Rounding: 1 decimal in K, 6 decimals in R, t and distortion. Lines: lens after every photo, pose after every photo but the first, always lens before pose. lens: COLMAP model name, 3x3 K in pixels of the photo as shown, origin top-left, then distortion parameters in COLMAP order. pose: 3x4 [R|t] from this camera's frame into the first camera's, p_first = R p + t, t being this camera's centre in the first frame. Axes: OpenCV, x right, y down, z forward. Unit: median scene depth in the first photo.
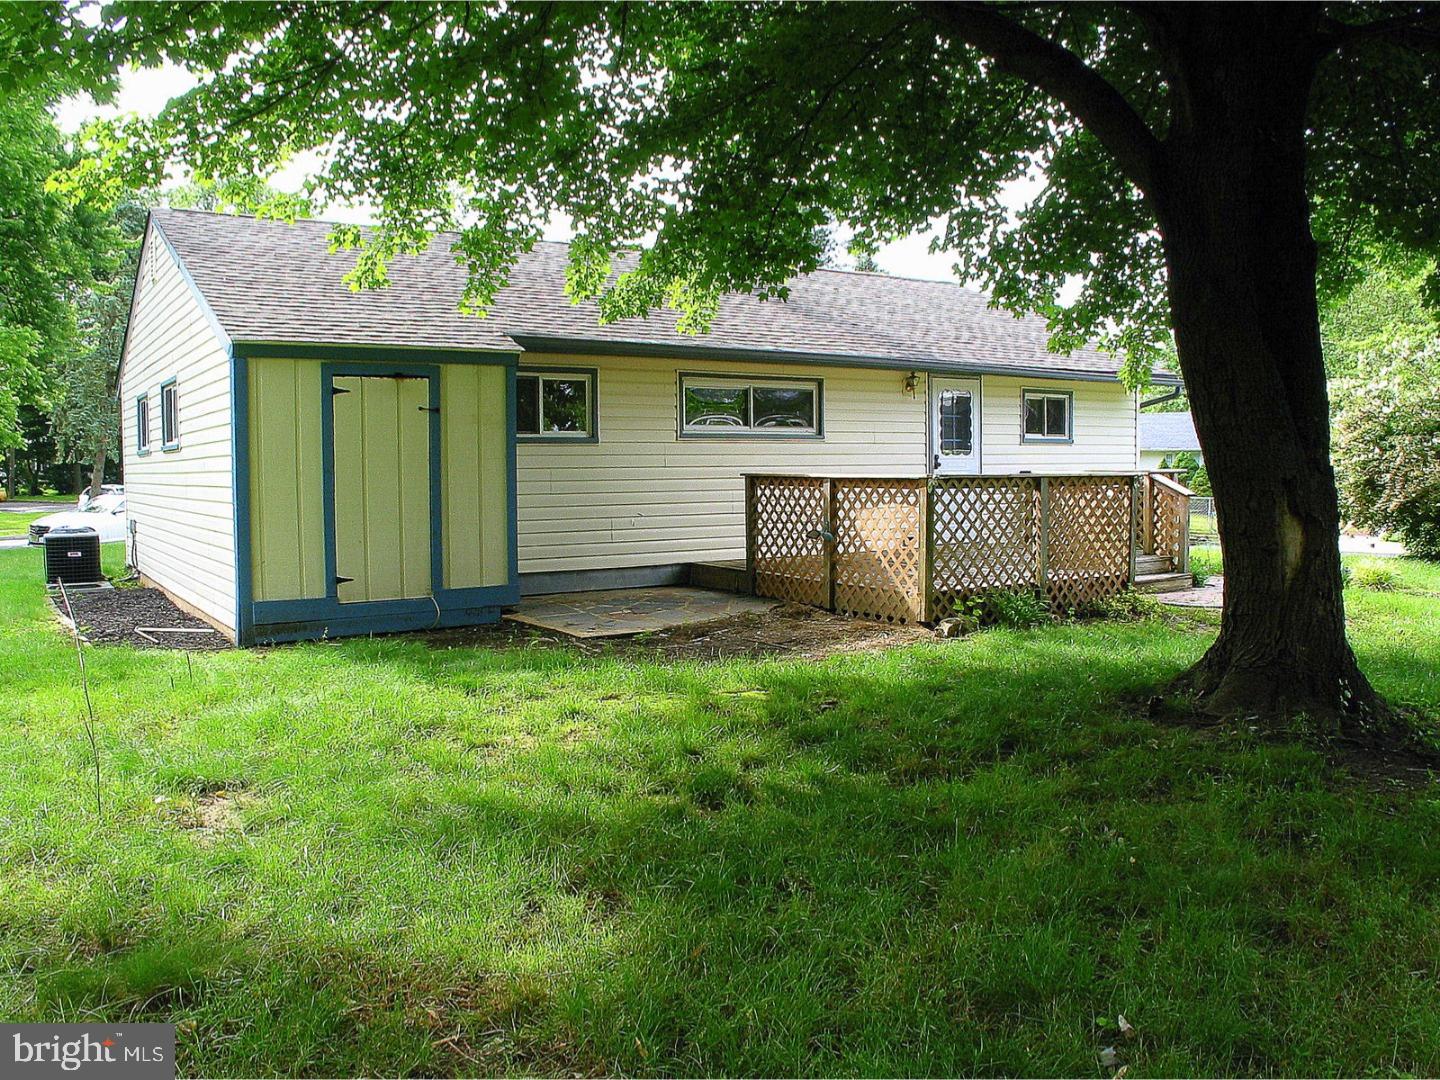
lens RADIAL K [[1185.4, 0, 720.8], [0, 1185.4, 558.0], [0, 0, 1]] dist [-0.130152, 0.018655]
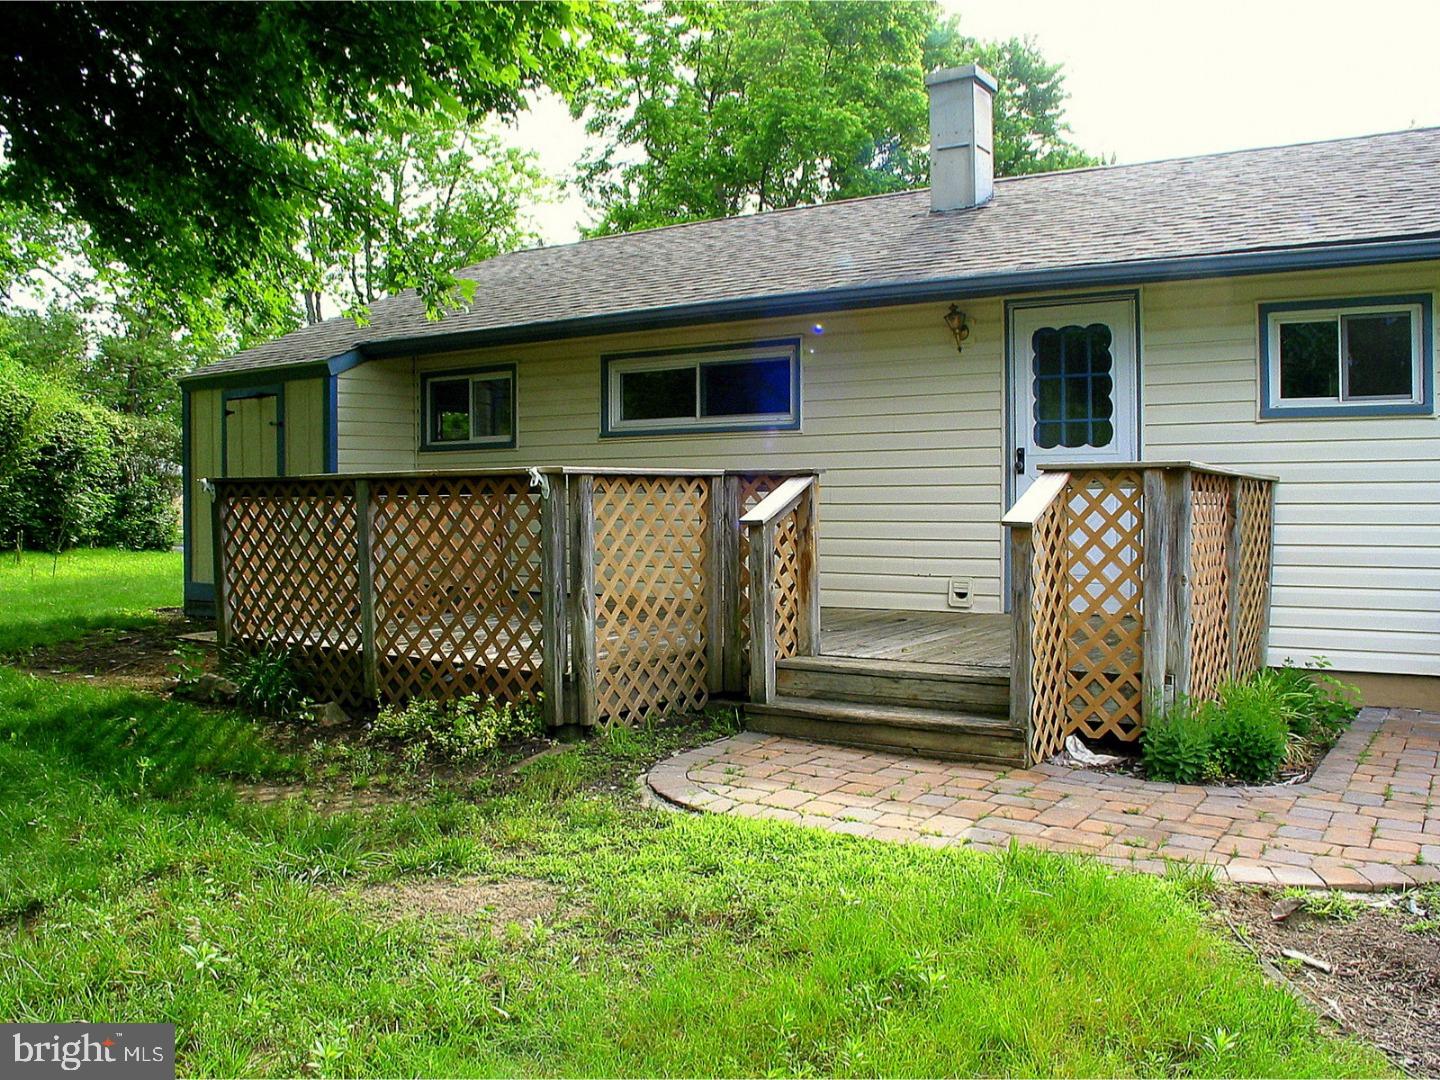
lens RADIAL K [[1185.4, 0, 720.8], [0, 1185.4, 558.0], [0, 0, 1]] dist [-0.130152, 0.018655]
pose [[0.389075, 0.048401, -0.919934, 0.818926], [-0.073000, 0.997098, 0.021587, -0.049105], [0.918309, 0.058756, 0.391479, 0.858308]]
